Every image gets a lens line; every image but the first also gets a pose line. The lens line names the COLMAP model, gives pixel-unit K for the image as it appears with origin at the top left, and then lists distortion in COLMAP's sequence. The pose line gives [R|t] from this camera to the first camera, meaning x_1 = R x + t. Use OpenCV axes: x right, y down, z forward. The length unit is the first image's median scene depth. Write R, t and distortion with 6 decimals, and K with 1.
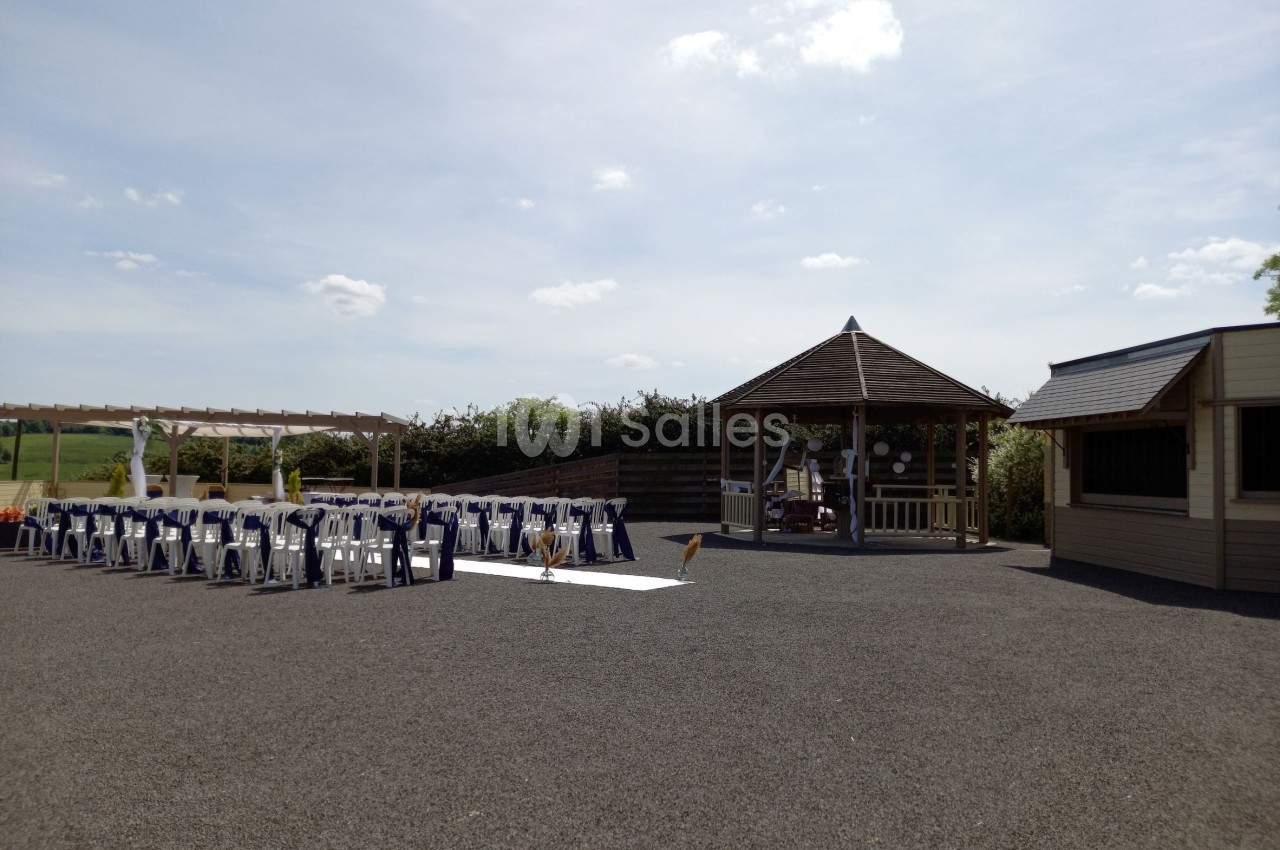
lens RADIAL K [[934.8, 0, 630.5], [0, 934.8, 424.4], [0, 0, 1]] dist [0.048553, -0.040364]
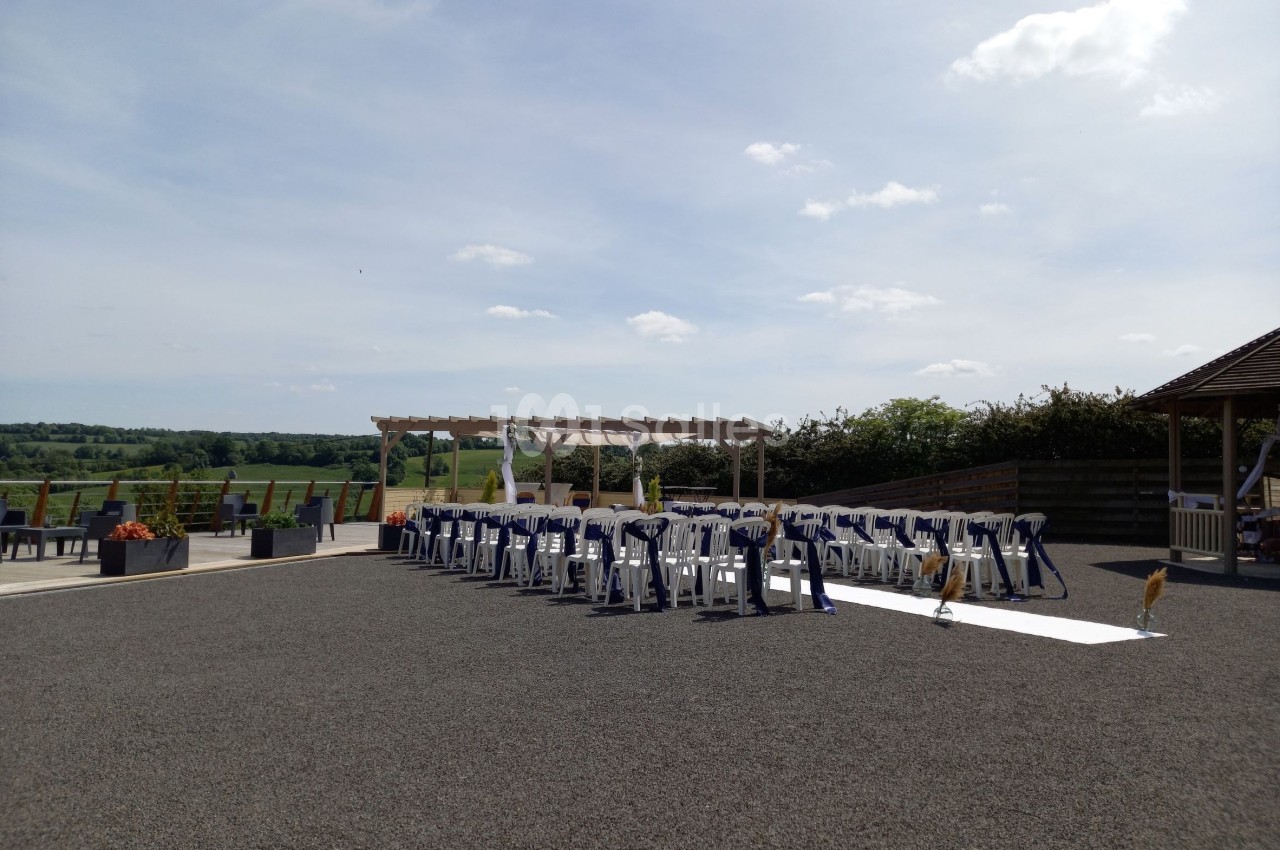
lens RADIAL K [[934.8, 0, 633.9], [0, 934.8, 434.1], [0, 0, 1]] dist [0.048553, -0.040364]
pose [[0.926356, -0.015853, -0.376315, -0.024030], [0.014671, 0.999874, -0.006006, 0.013063], [0.376363, 0.000043, 0.926472, 0.148714]]
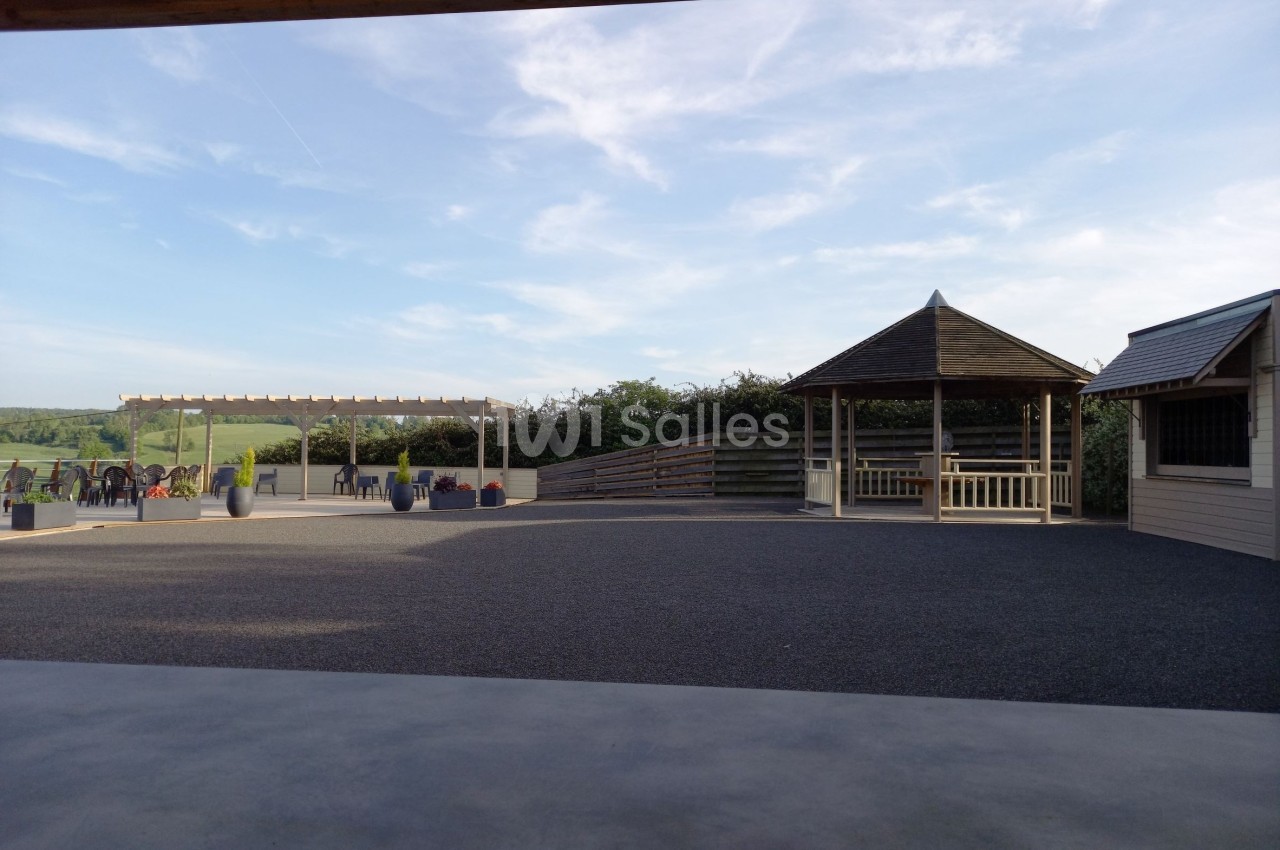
lens RADIAL K [[934.8, 0, 627.4], [0, 934.8, 434.4], [0, 0, 1]] dist [0.048553, -0.040364]
pose [[0.988549, -0.015604, -0.150094, 0.080744], [0.020170, 0.999377, 0.028947, 0.002531], [0.149549, -0.031643, 0.988248, -0.041748]]
